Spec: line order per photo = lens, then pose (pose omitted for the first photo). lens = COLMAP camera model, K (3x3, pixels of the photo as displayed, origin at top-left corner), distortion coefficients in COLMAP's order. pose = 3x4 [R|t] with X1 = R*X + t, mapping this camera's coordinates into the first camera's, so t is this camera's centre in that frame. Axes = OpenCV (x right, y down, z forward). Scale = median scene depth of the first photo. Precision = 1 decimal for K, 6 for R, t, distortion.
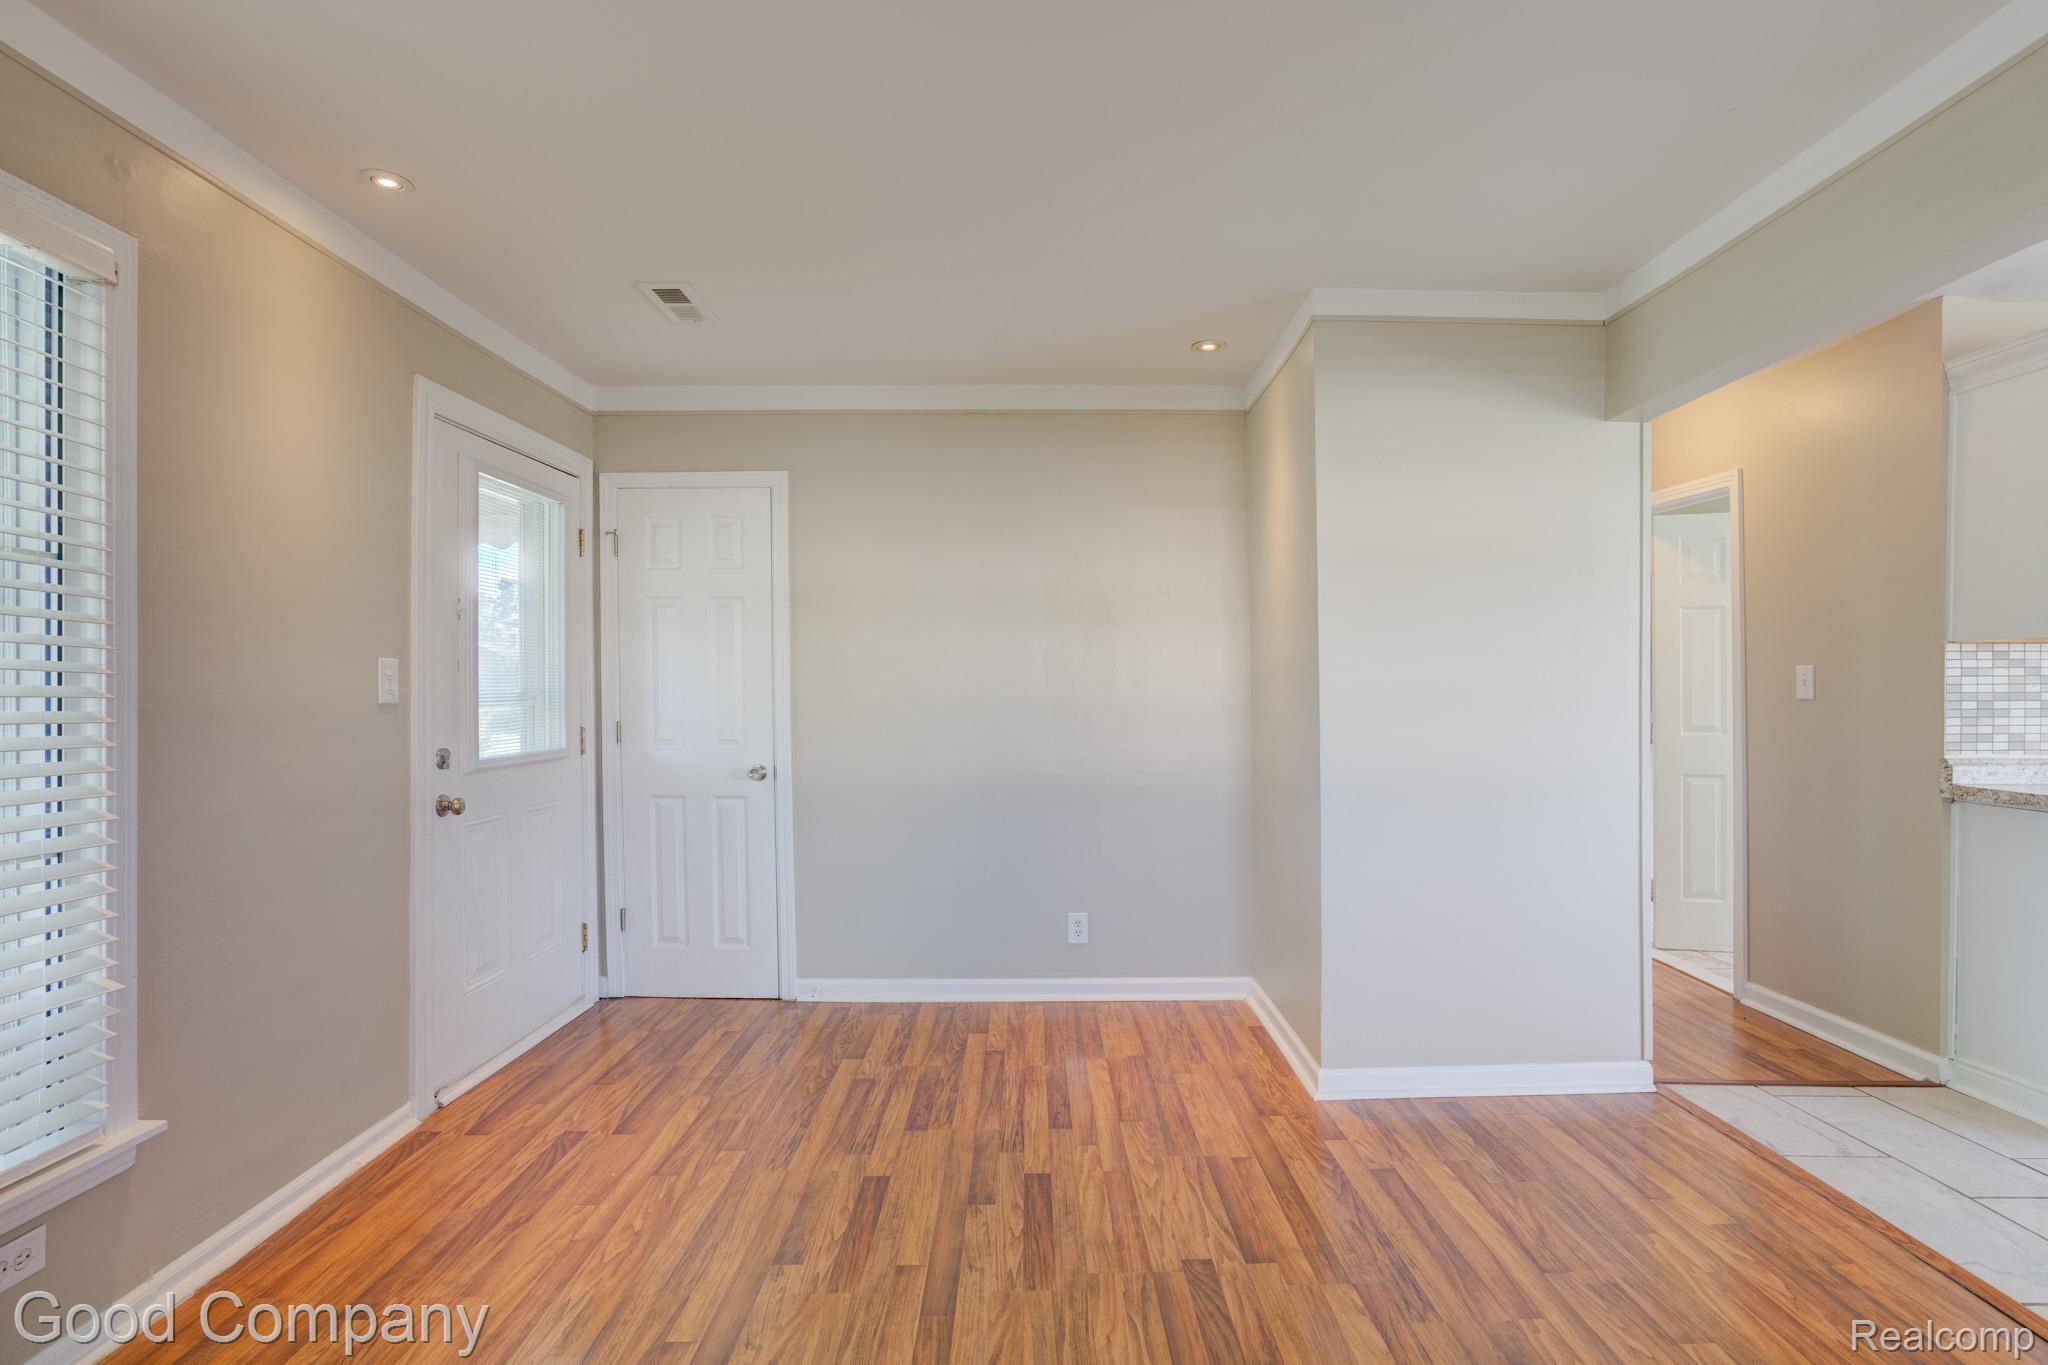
lens RADIAL K [[947.0, 0, 1064.3], [0, 947.0, 700.8], [0, 0, 1]] dist [-0.021603, 0.015022]
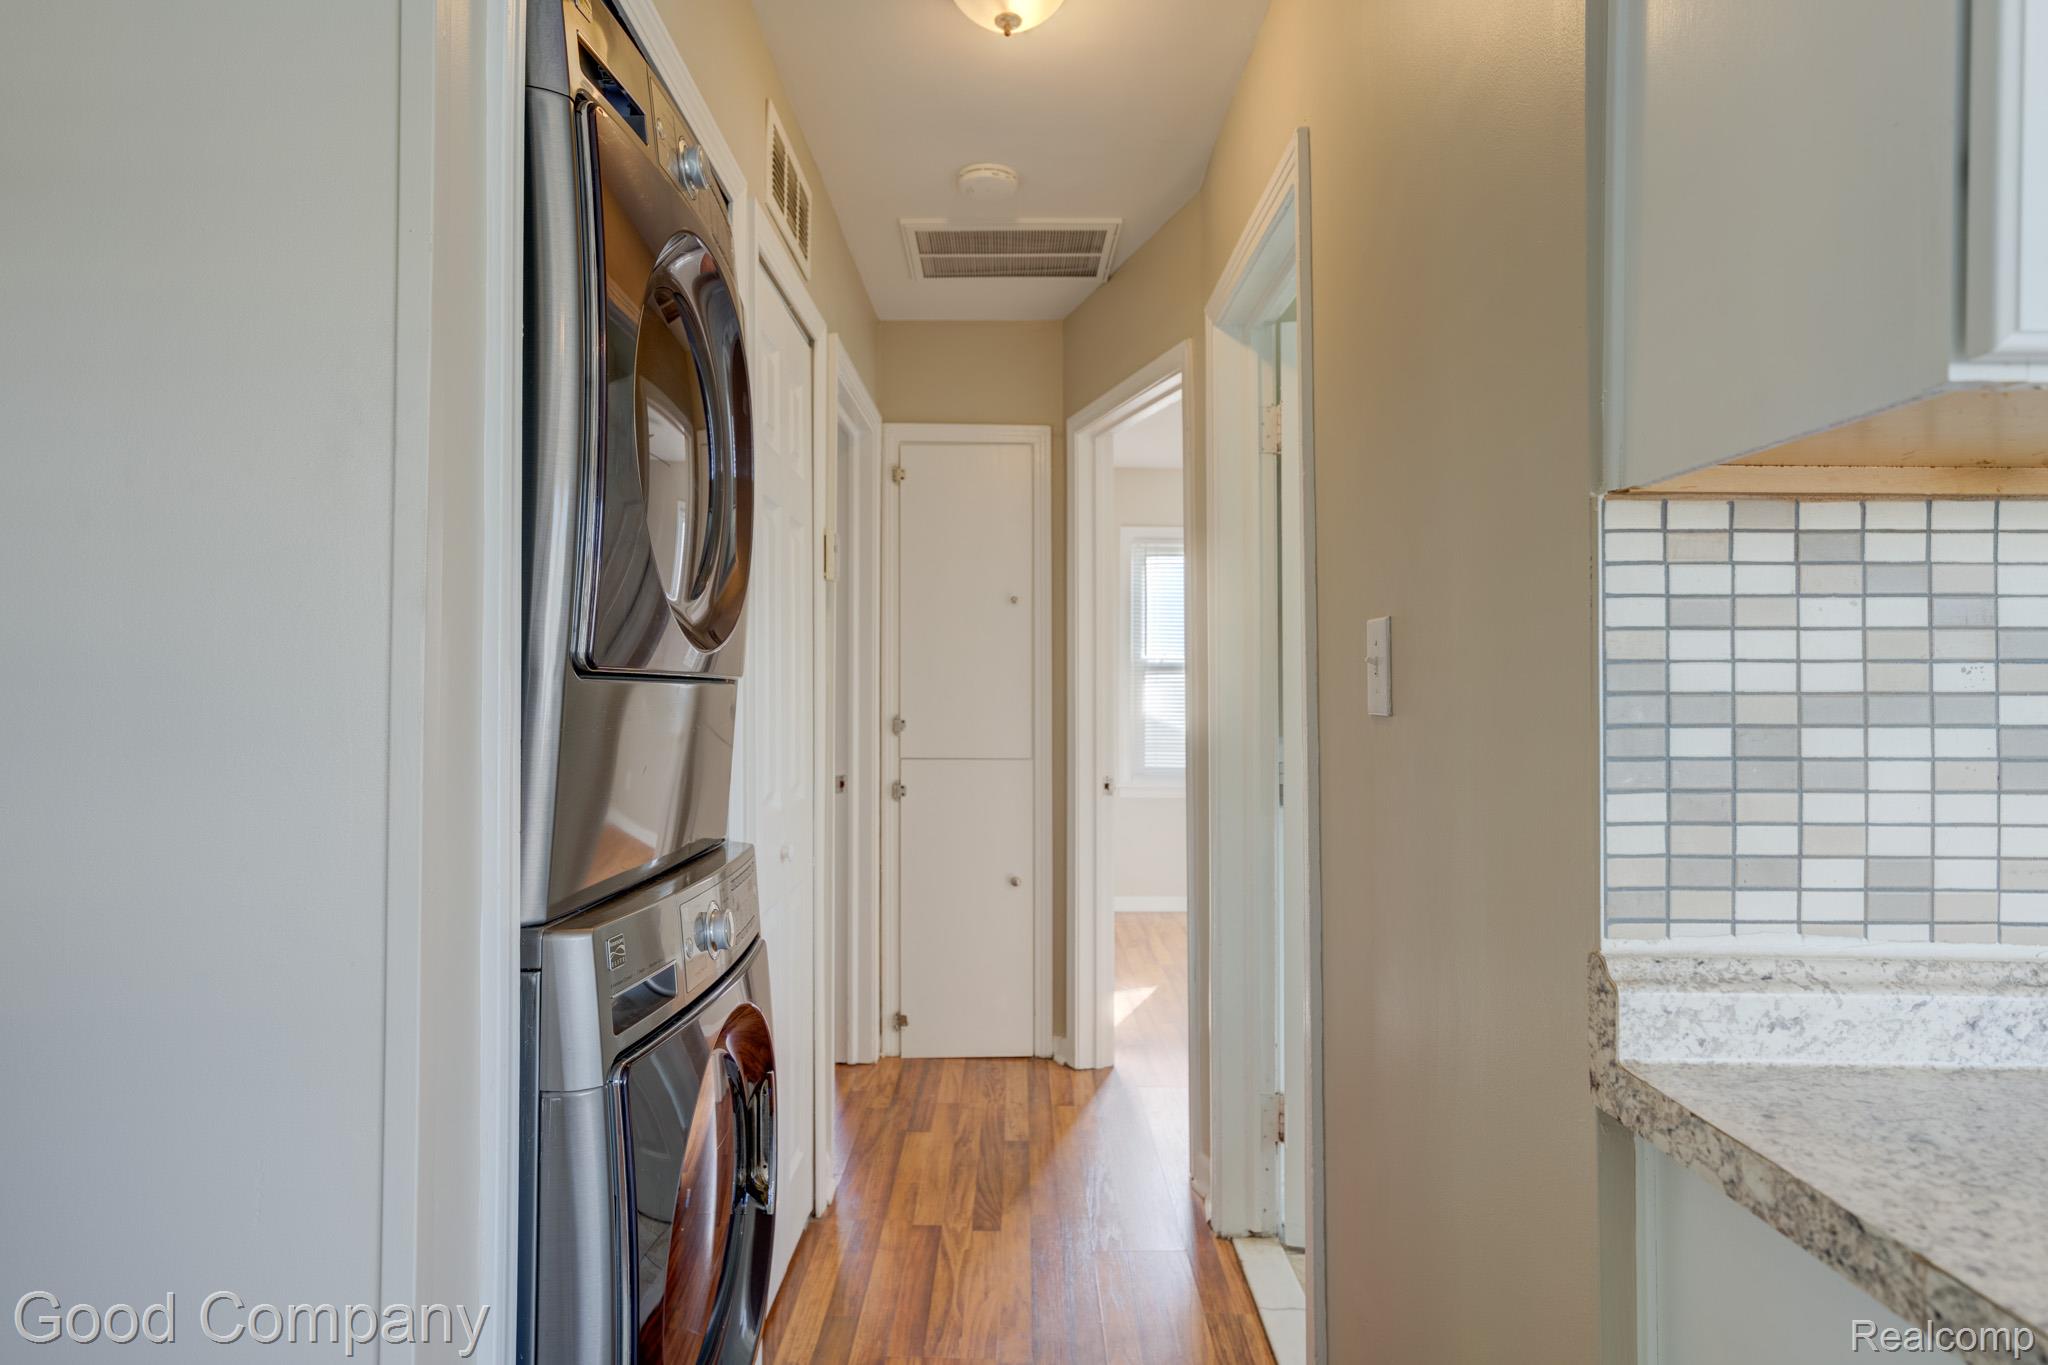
lens RADIAL K [[1095.8, 0, 1008.3], [0, 1095.8, 687.6], [0, 0, 1]] dist [0.000218, 0.012029]
pose [[0.999208, 0.004306, -0.039568, 0.786961], [-0.004745, 0.999928, -0.011001, -0.006136], [0.039517, 0.011180, 0.999156, 0.696324]]
